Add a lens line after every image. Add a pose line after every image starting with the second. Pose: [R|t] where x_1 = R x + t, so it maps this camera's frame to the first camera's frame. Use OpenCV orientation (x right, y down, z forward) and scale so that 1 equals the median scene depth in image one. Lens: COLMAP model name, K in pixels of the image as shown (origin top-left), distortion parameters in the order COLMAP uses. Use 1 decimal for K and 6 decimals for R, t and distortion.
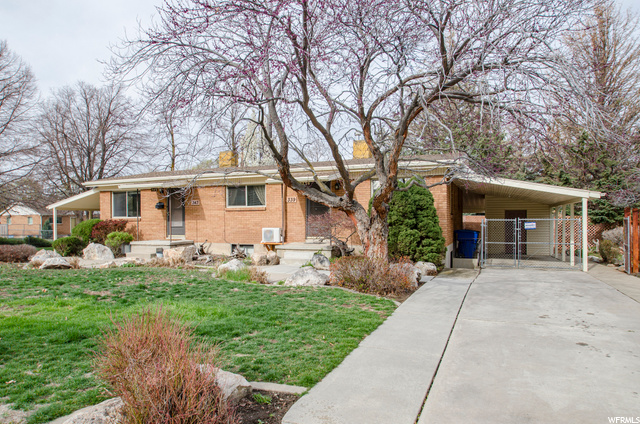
lens RADIAL K [[441.0, 0, 320.0], [0, 441.0, 212.0], [0, 0, 1]] dist [-0.000385, -0.000312]
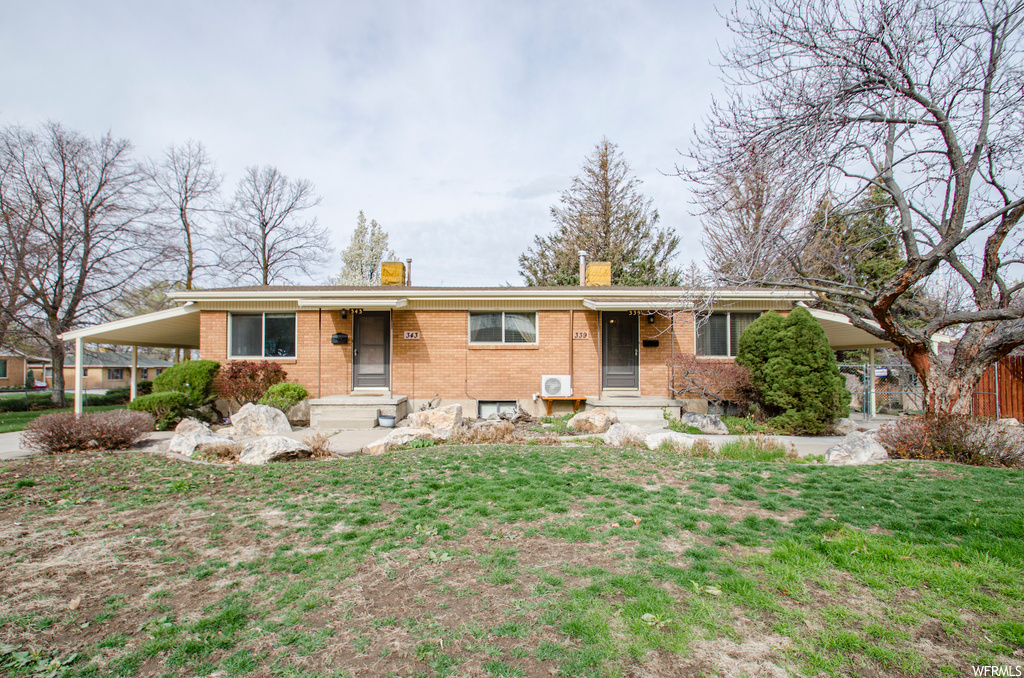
lens RADIAL K [[497.9, 0, 512.0], [0, 497.9, 339.0], [0, 0, 1]] dist [0.000391, 0.000013]
pose [[0.913271, 0.029177, 0.406306, -0.446771], [-0.013121, 0.999021, -0.042246, 0.012318], [-0.407140, 0.033251, 0.912760, 0.297029]]
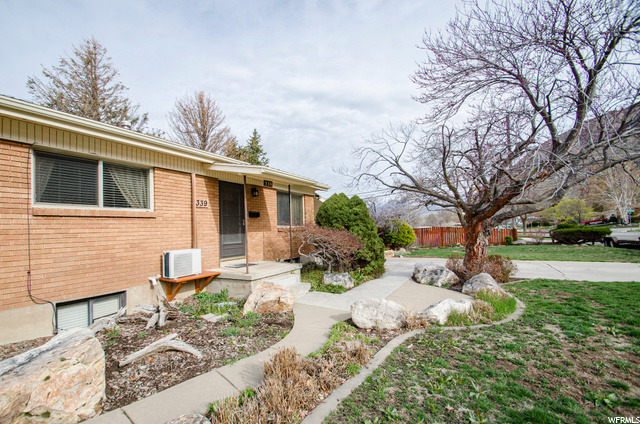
lens RADIAL K [[276.1, 0, 309.8], [0, 276.1, 222.9], [0, 0, 1]] dist [-0.001427, -0.000590]
pose [[0.167417, 0.022351, 0.985633, -0.391556], [0.007645, 0.999683, -0.023969, 0.010530], [-0.985857, 0.011548, 0.167193, 0.723069]]
